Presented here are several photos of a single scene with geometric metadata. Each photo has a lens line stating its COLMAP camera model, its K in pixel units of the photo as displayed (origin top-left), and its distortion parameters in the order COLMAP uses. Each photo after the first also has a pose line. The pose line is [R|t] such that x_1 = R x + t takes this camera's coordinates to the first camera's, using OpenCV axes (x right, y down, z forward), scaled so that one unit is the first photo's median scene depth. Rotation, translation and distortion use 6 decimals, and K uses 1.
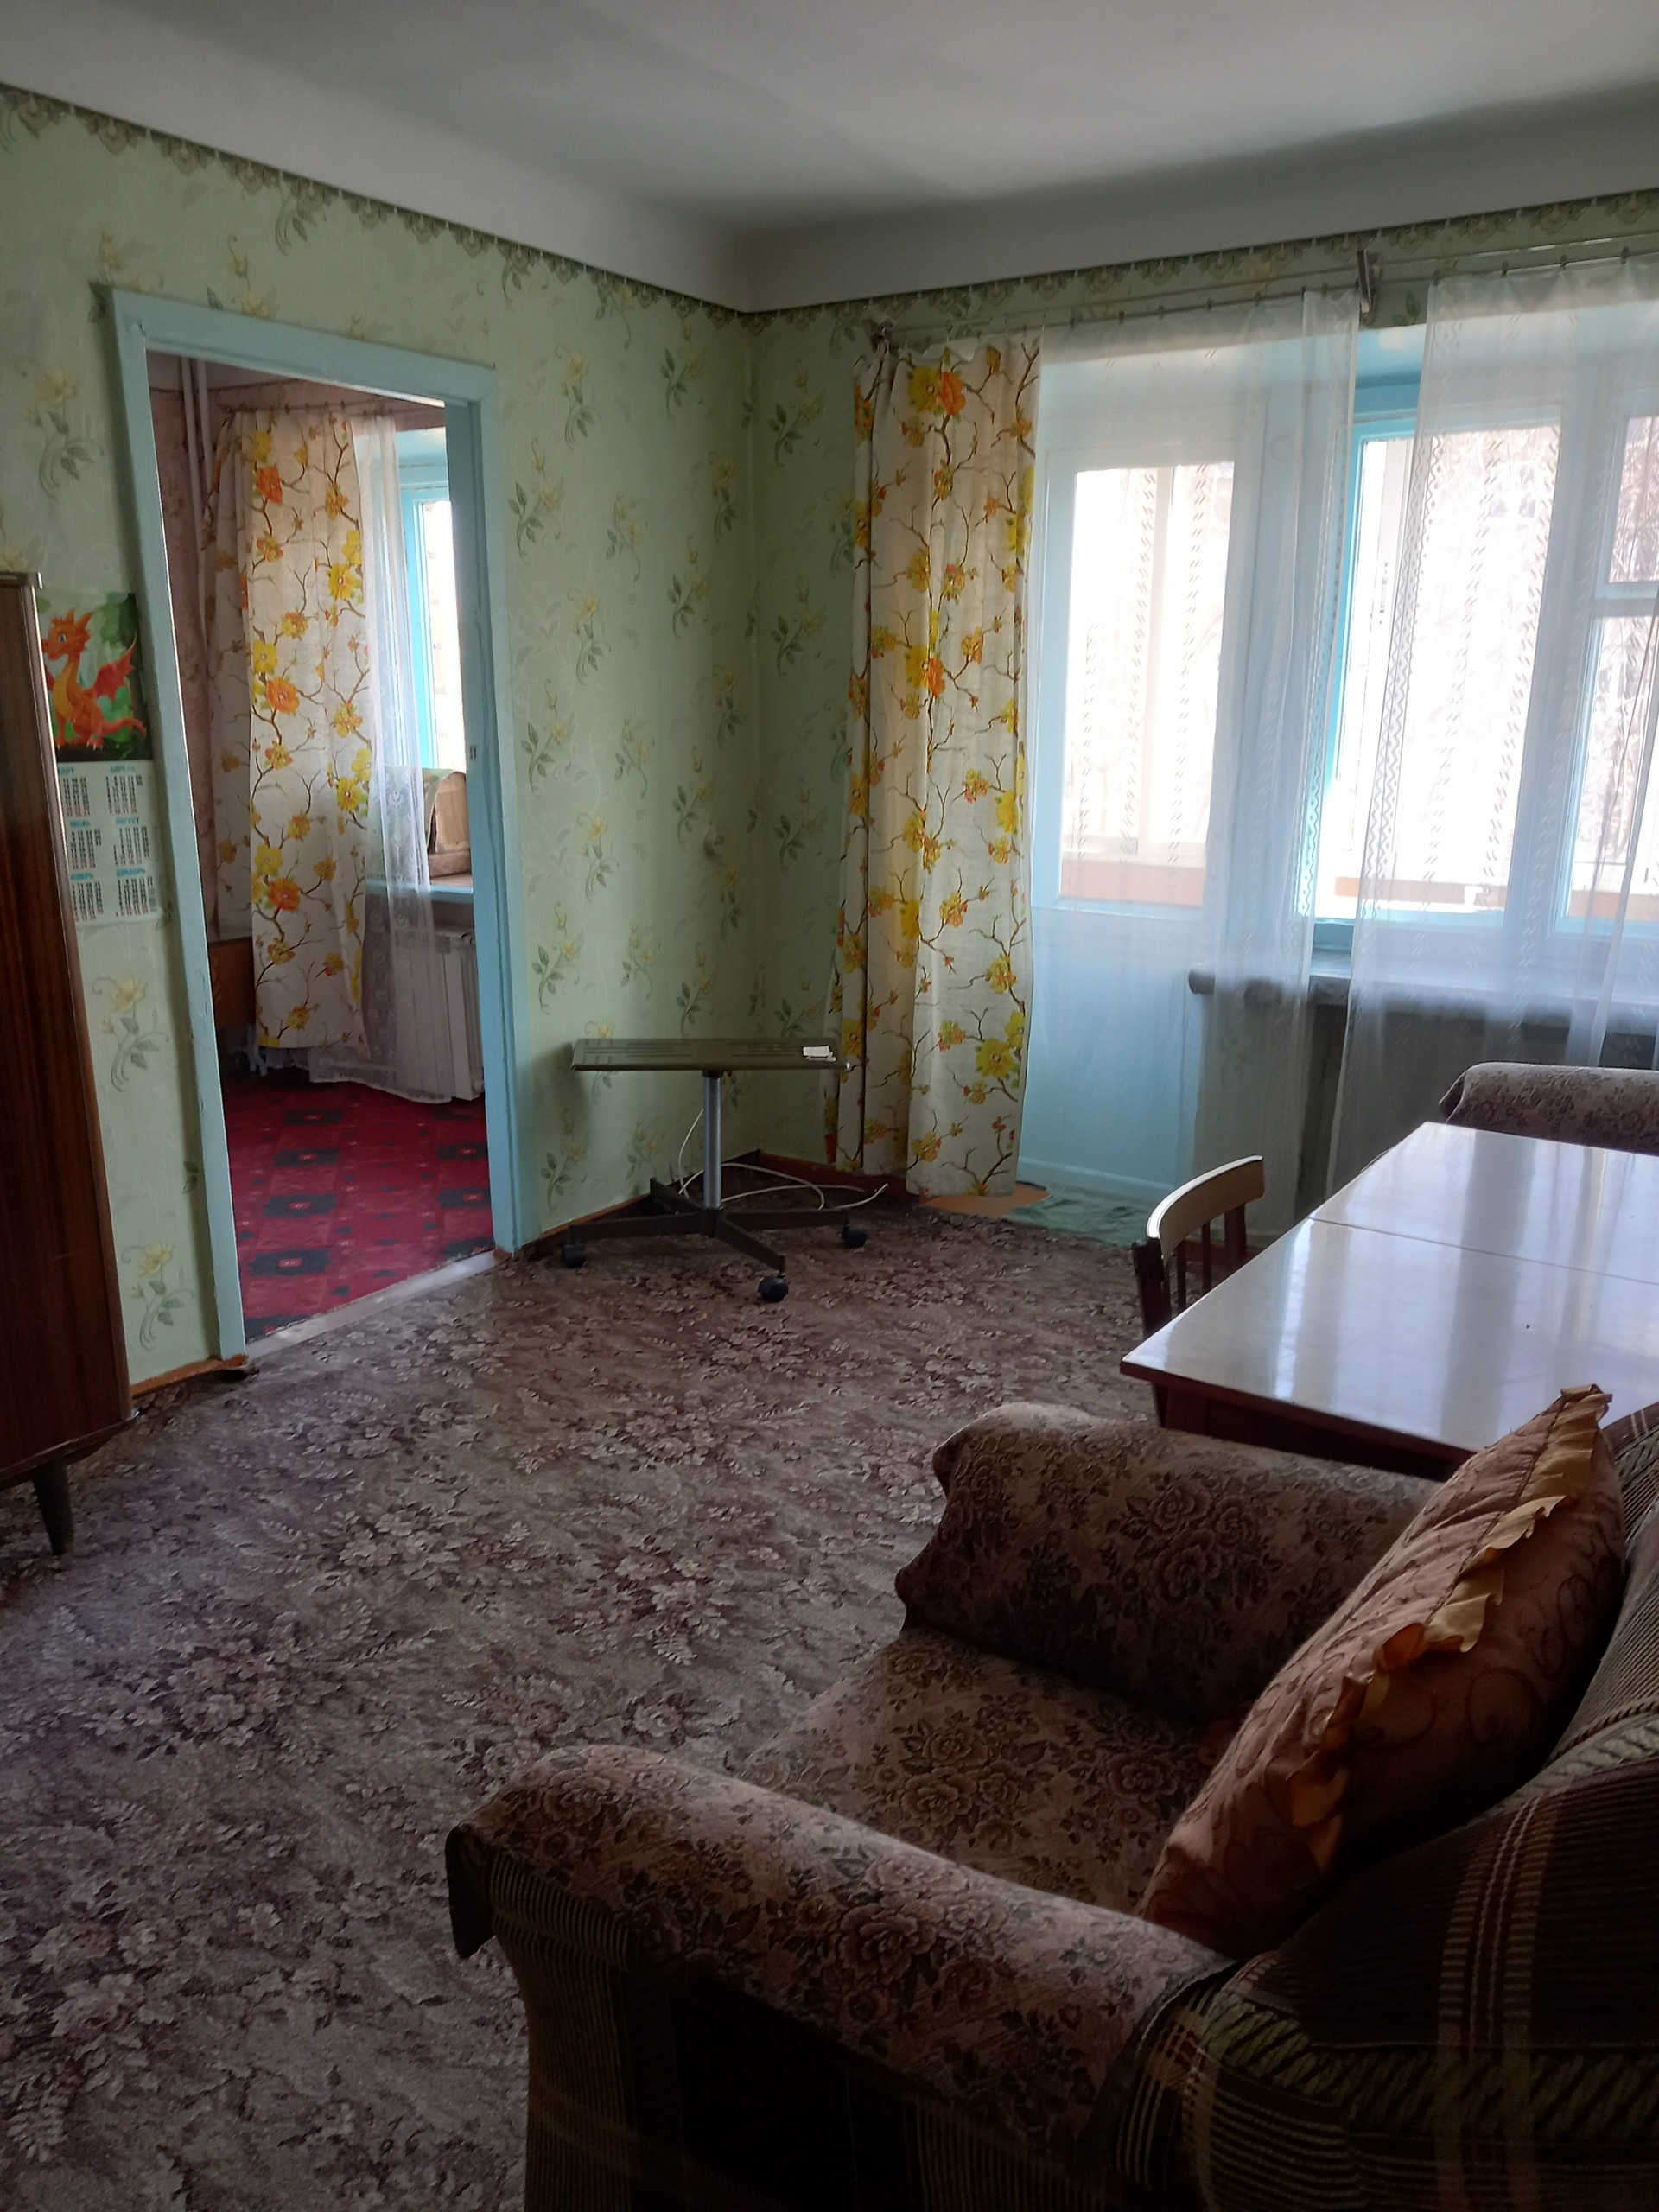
lens RADIAL K [[1616.3, 0, 827.6], [0, 1616.3, 1115.7], [0, 0, 1]] dist [0.047546, -0.037918]
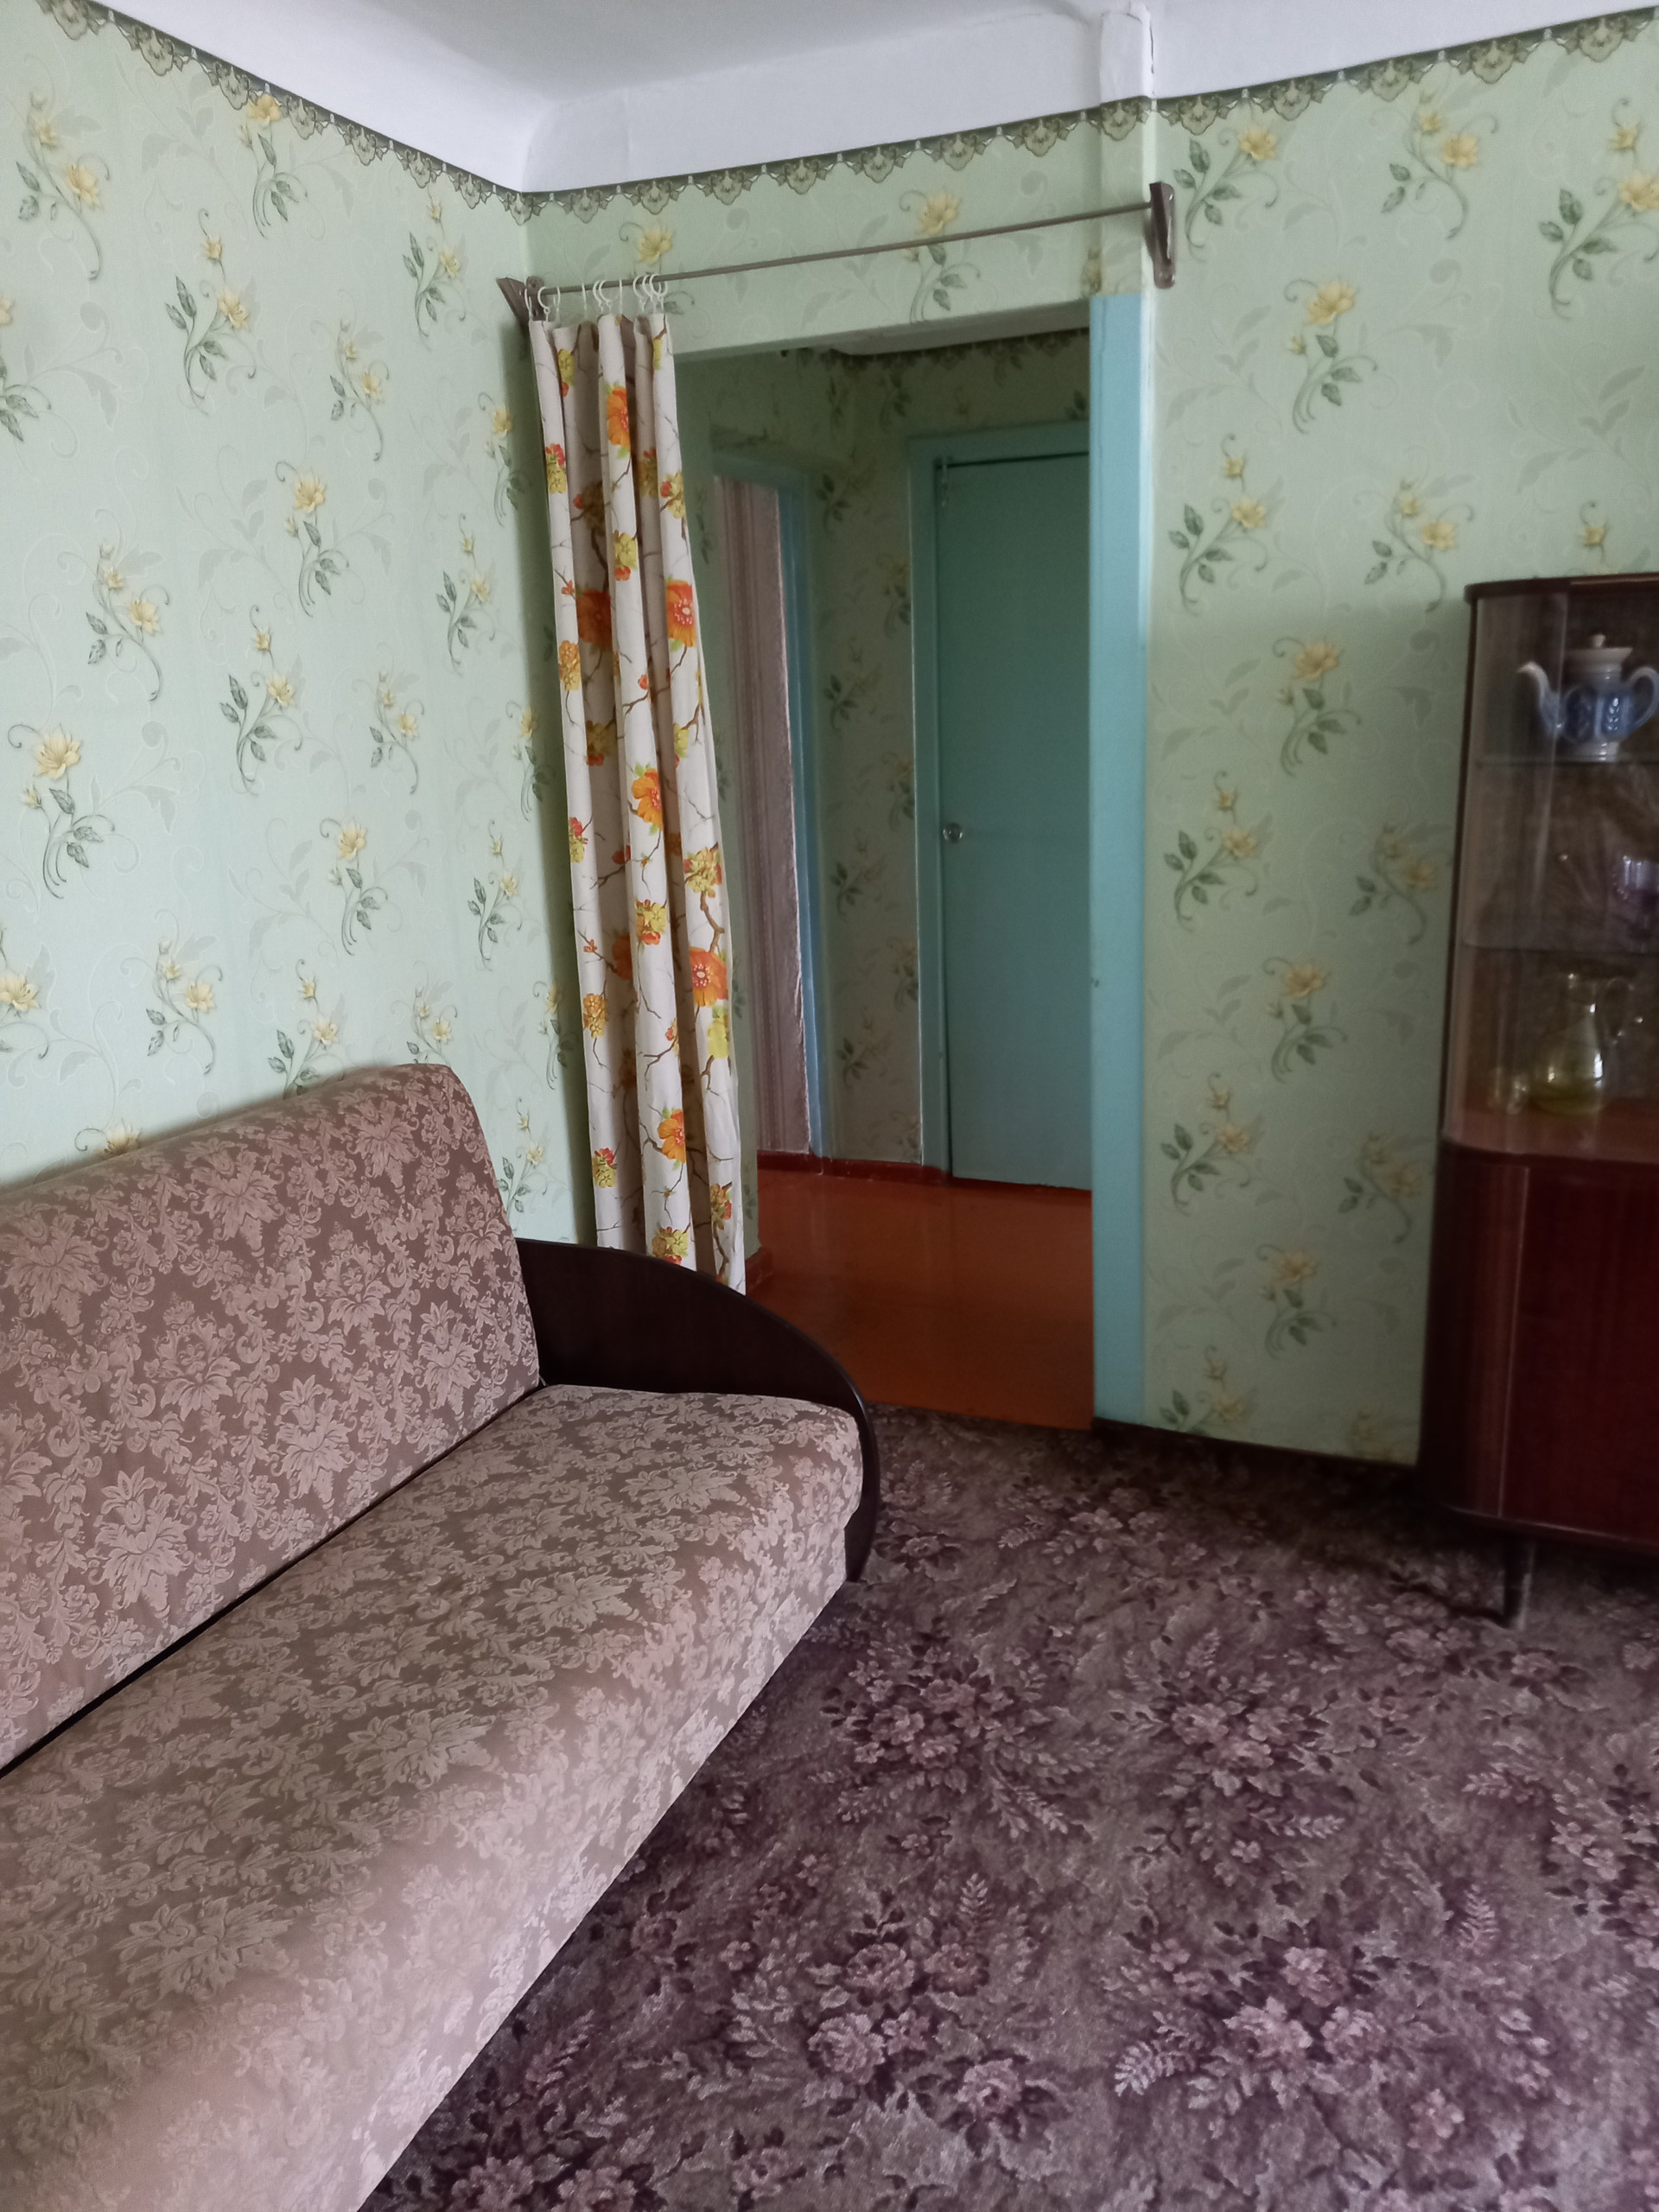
lens RADIAL K [[1616.3, 0, 827.6], [0, 1616.3, 1115.7], [0, 0, 1]] dist [0.047546, -0.037918]
pose [[0.182446, 0.240405, -0.953372, 1.083034], [-0.224356, 0.954245, 0.197690, -0.401147], [0.957276, 0.177827, 0.228034, 1.540152]]
